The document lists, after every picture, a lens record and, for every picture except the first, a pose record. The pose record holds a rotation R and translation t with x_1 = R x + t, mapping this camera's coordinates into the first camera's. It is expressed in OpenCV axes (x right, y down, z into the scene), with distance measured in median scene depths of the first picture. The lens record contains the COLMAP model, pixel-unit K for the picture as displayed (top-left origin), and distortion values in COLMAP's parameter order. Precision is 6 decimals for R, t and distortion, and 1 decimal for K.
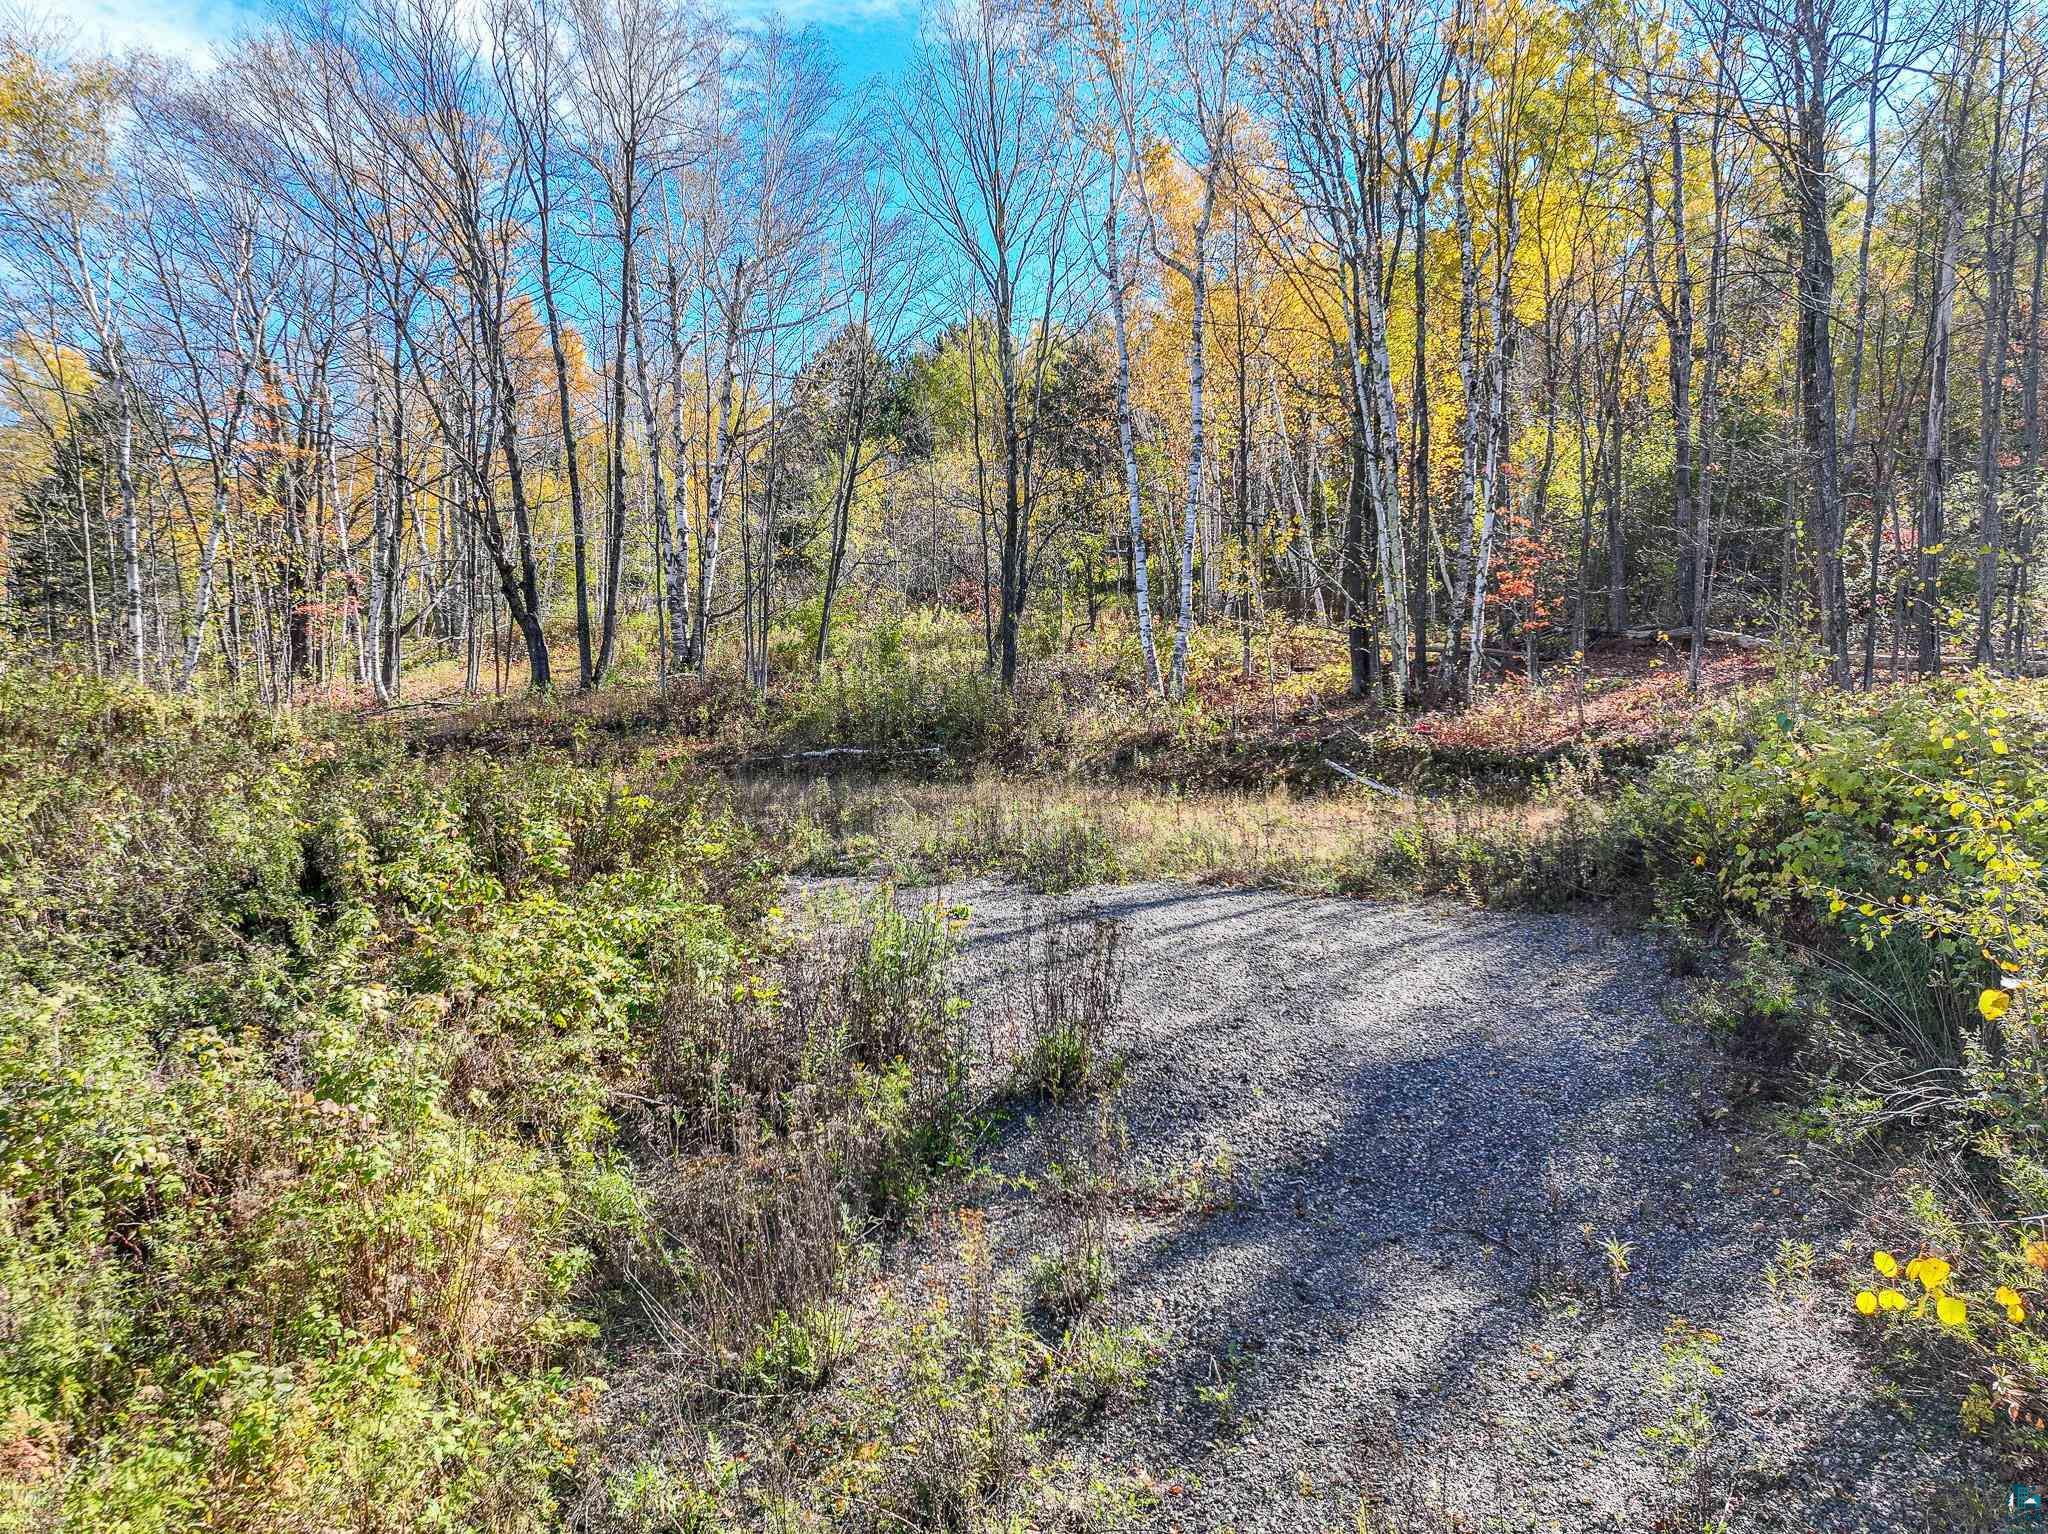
lens RADIAL K [[1432.3, 0, 1032.5], [0, 1432.3, 750.2], [0, 0, 1]] dist [0.000629, 0.021797]
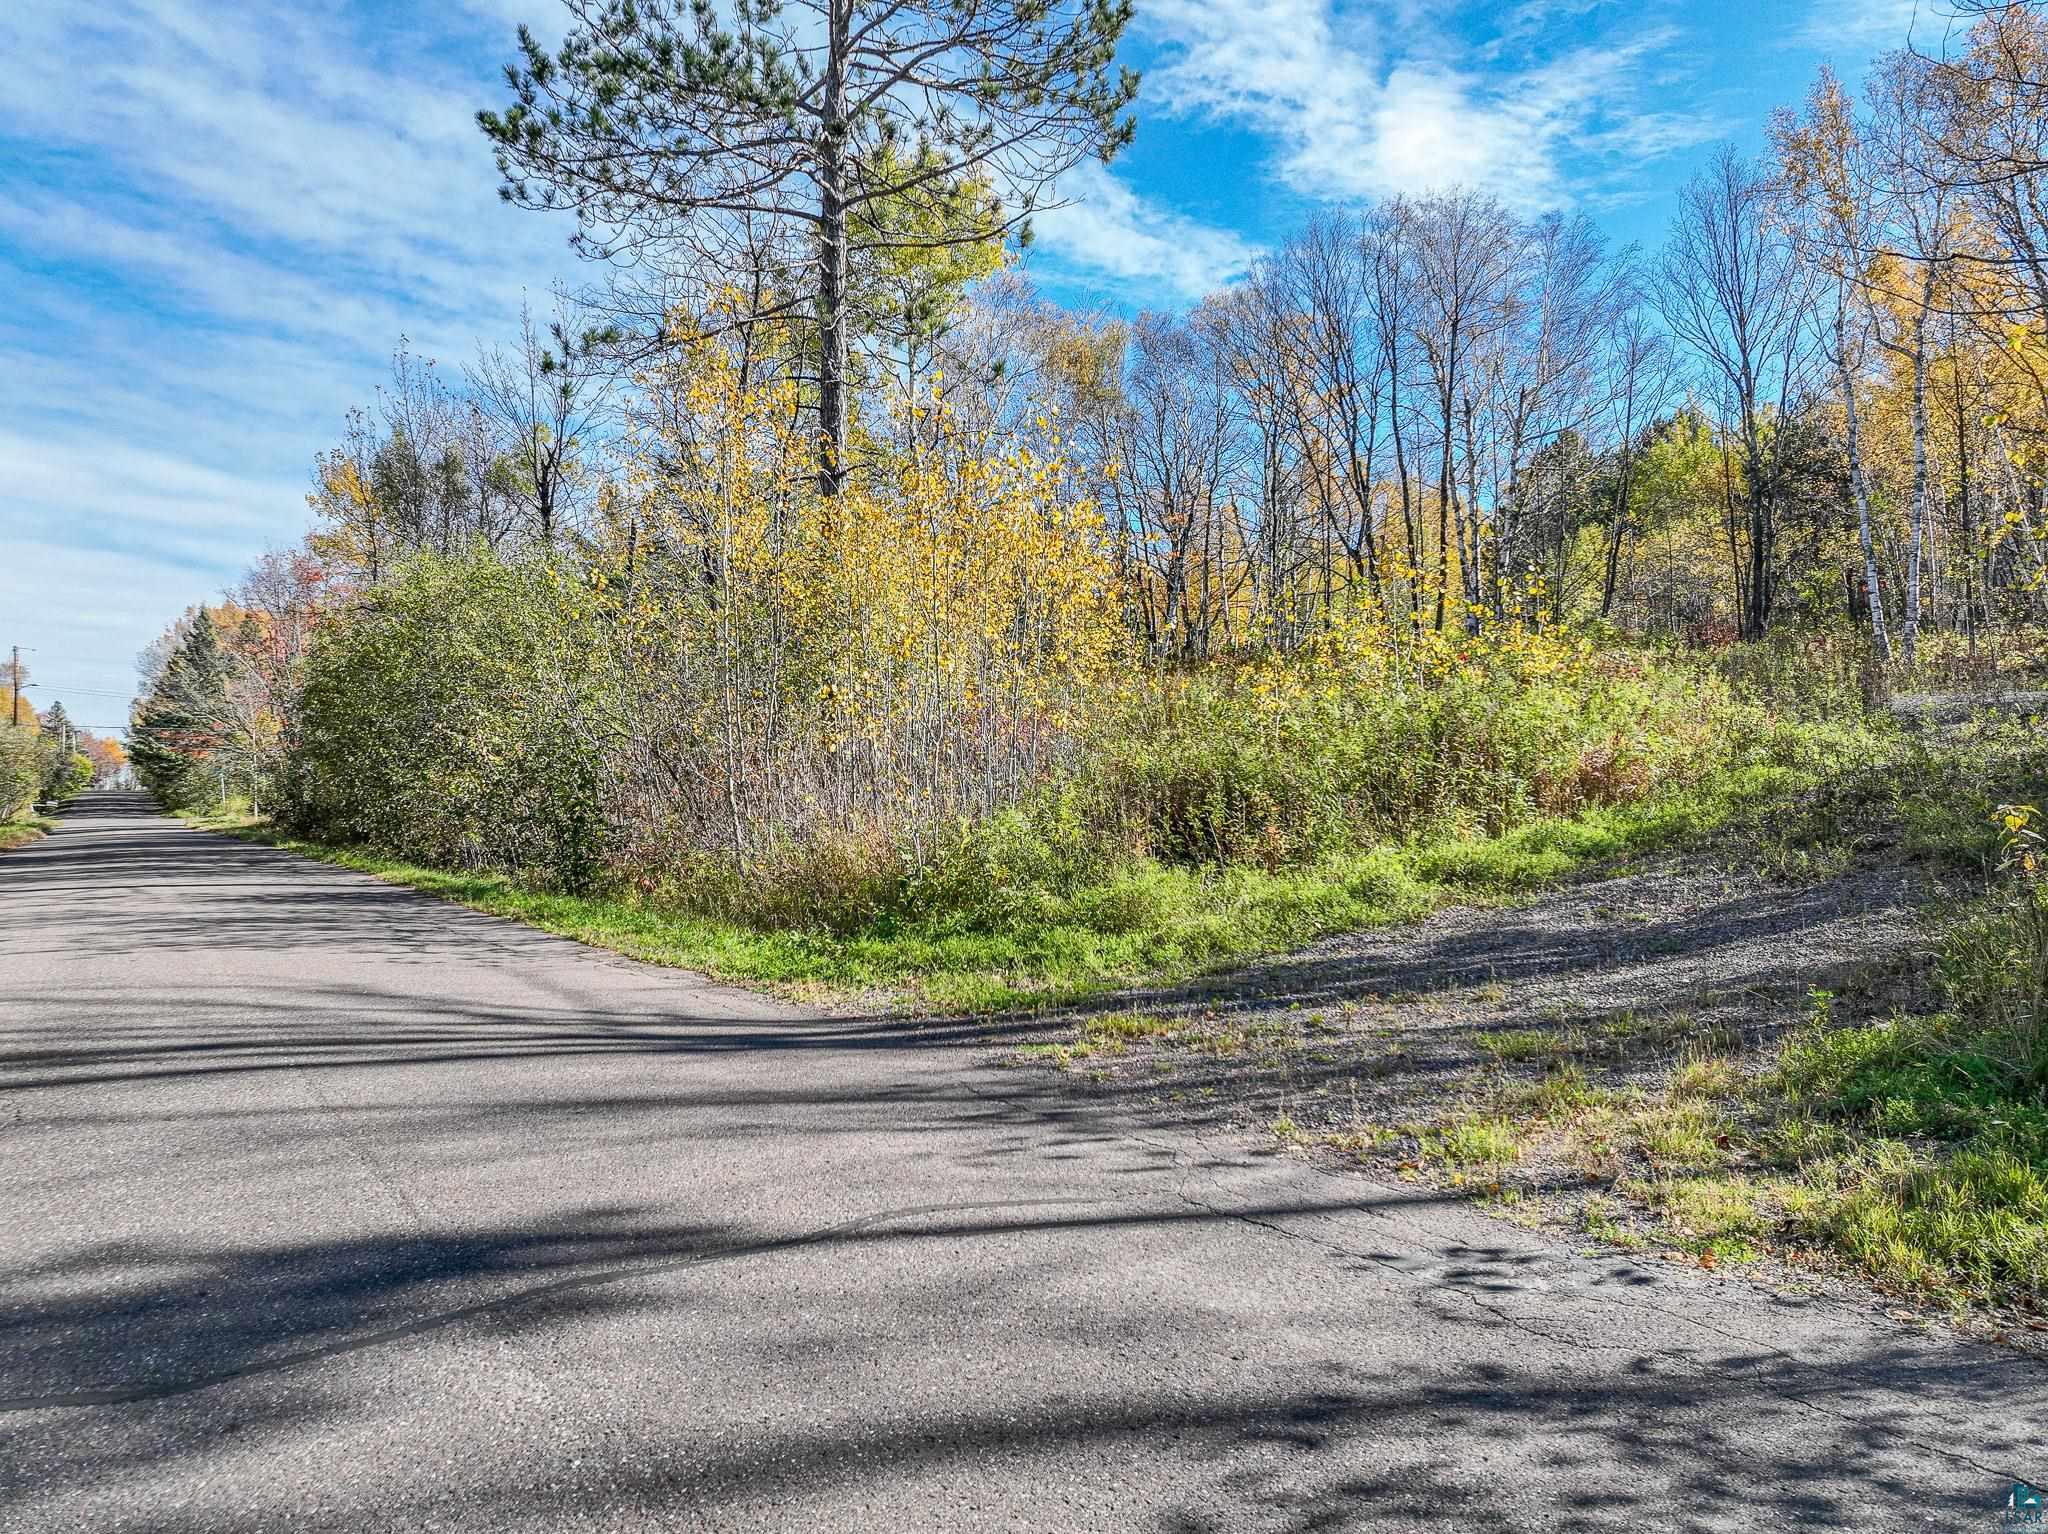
lens RADIAL K [[1432.3, 0, 1016.8], [0, 1432.3, 758.8], [0, 0, 1]] dist [0.000629, 0.021797]
pose [[0.897904, -0.014837, -0.439942, -0.046206], [-0.020590, 0.996922, -0.075645, 0.140048], [0.439710, 0.076980, 0.894835, -0.463319]]
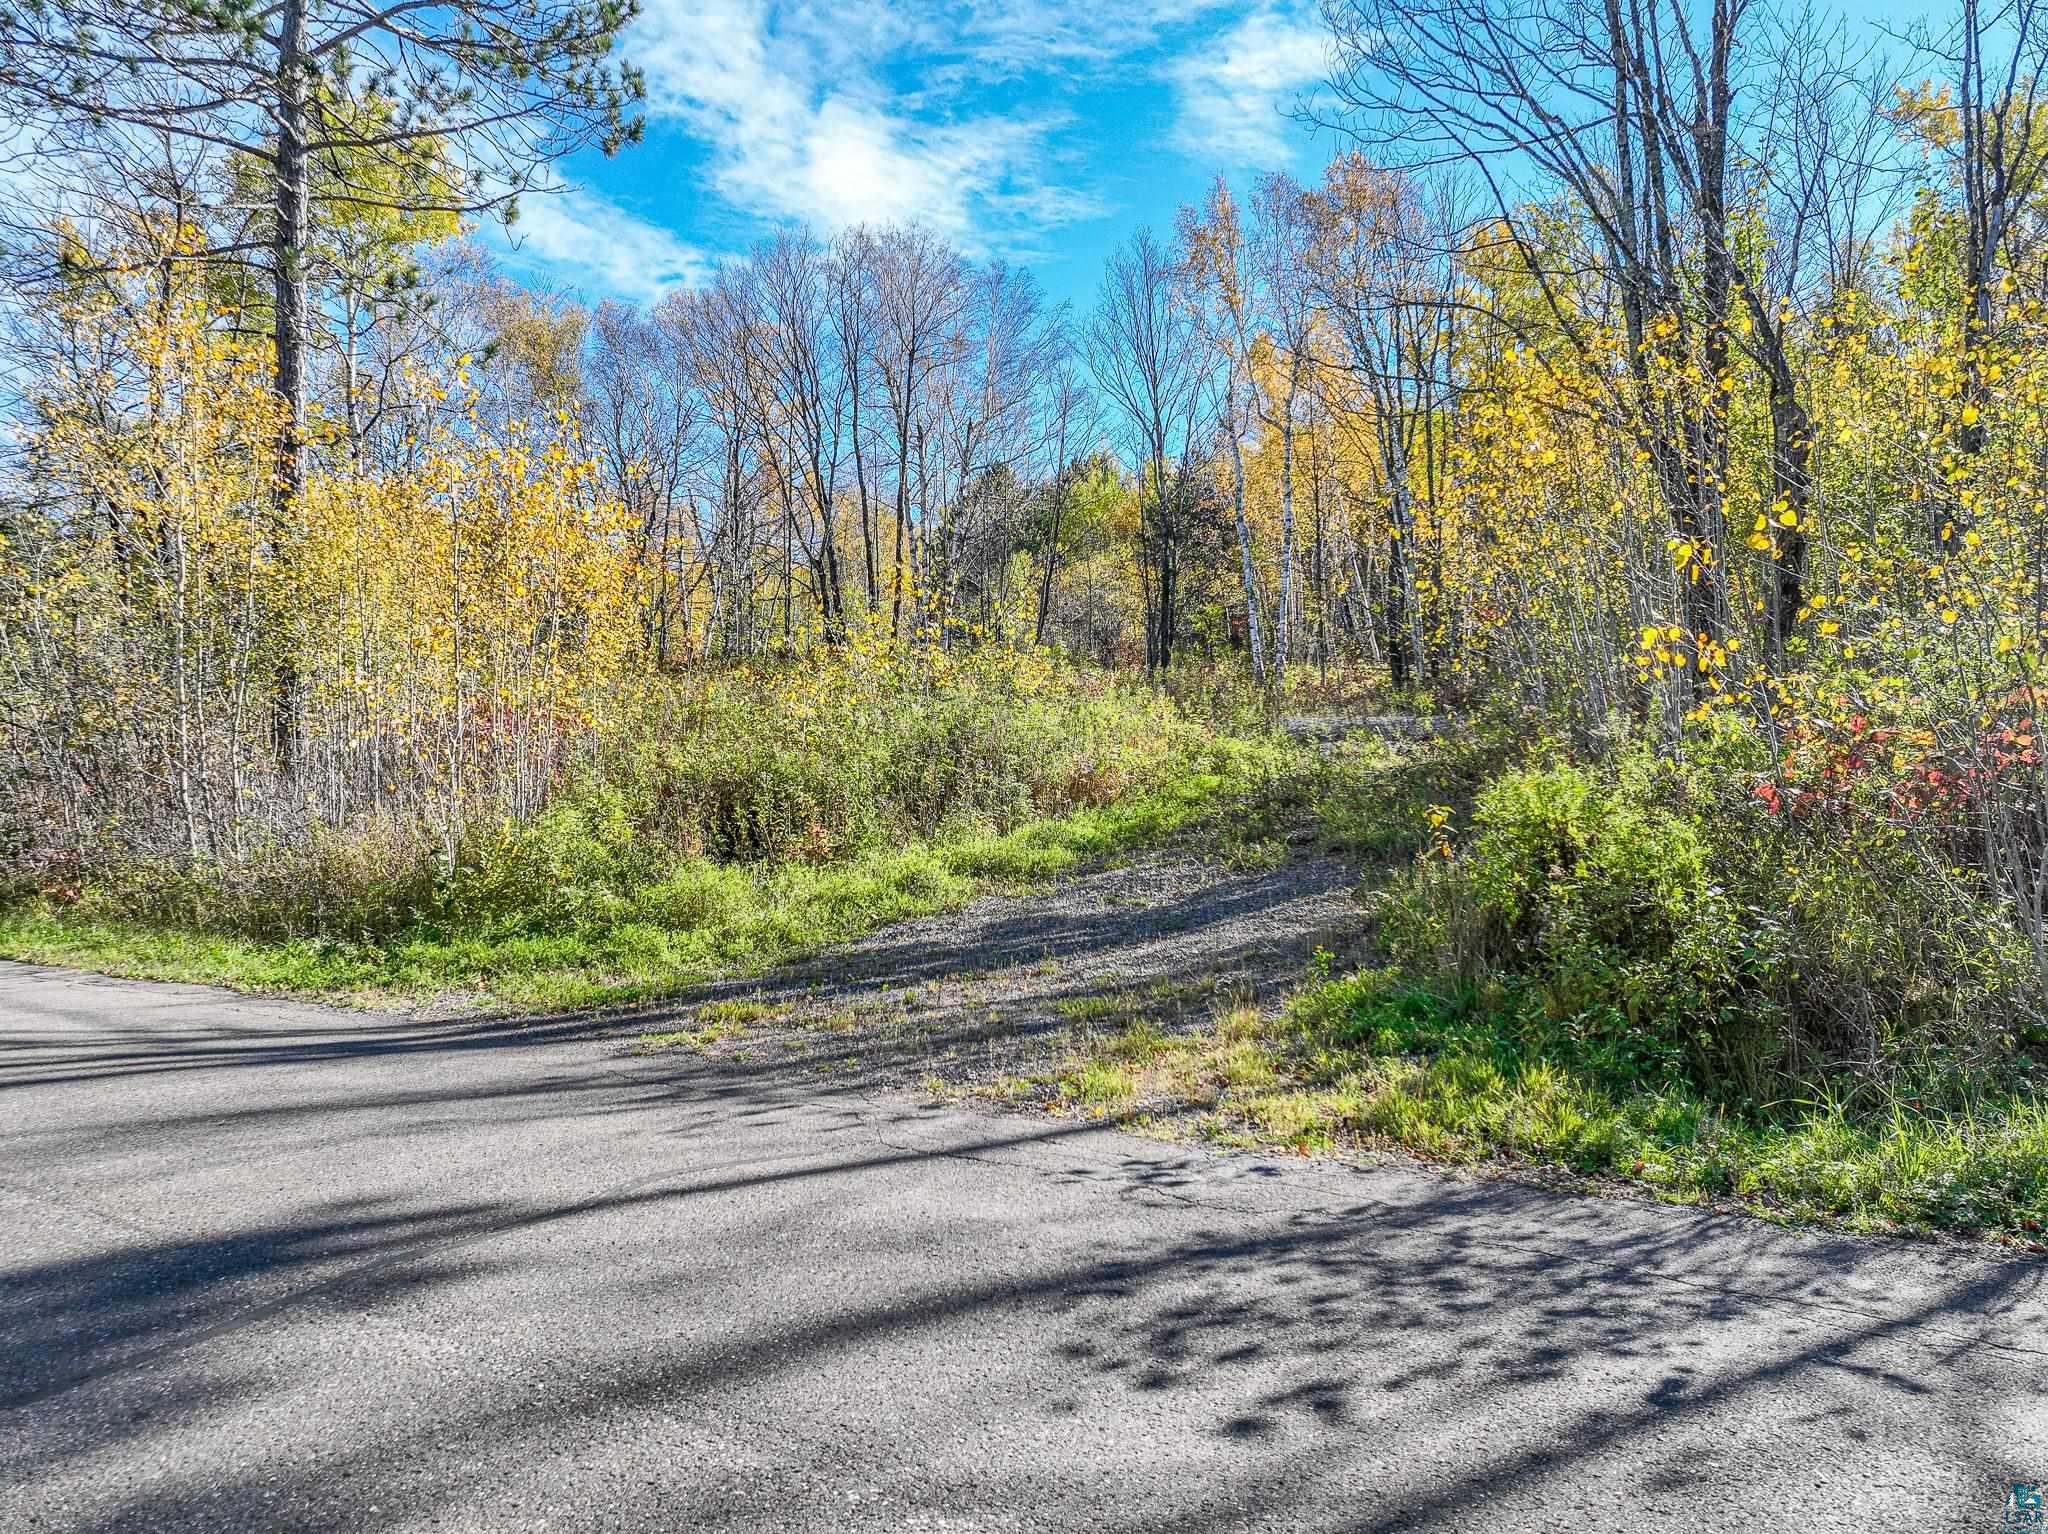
lens RADIAL K [[1432.3, 0, 1012.7], [0, 1432.3, 753.6], [0, 0, 1]] dist [0.000629, 0.021797]
pose [[0.997554, -0.000352, -0.069903, -0.066393], [-0.005699, 0.996249, -0.086350, 0.141738], [0.069671, 0.086538, 0.993809, -0.487055]]
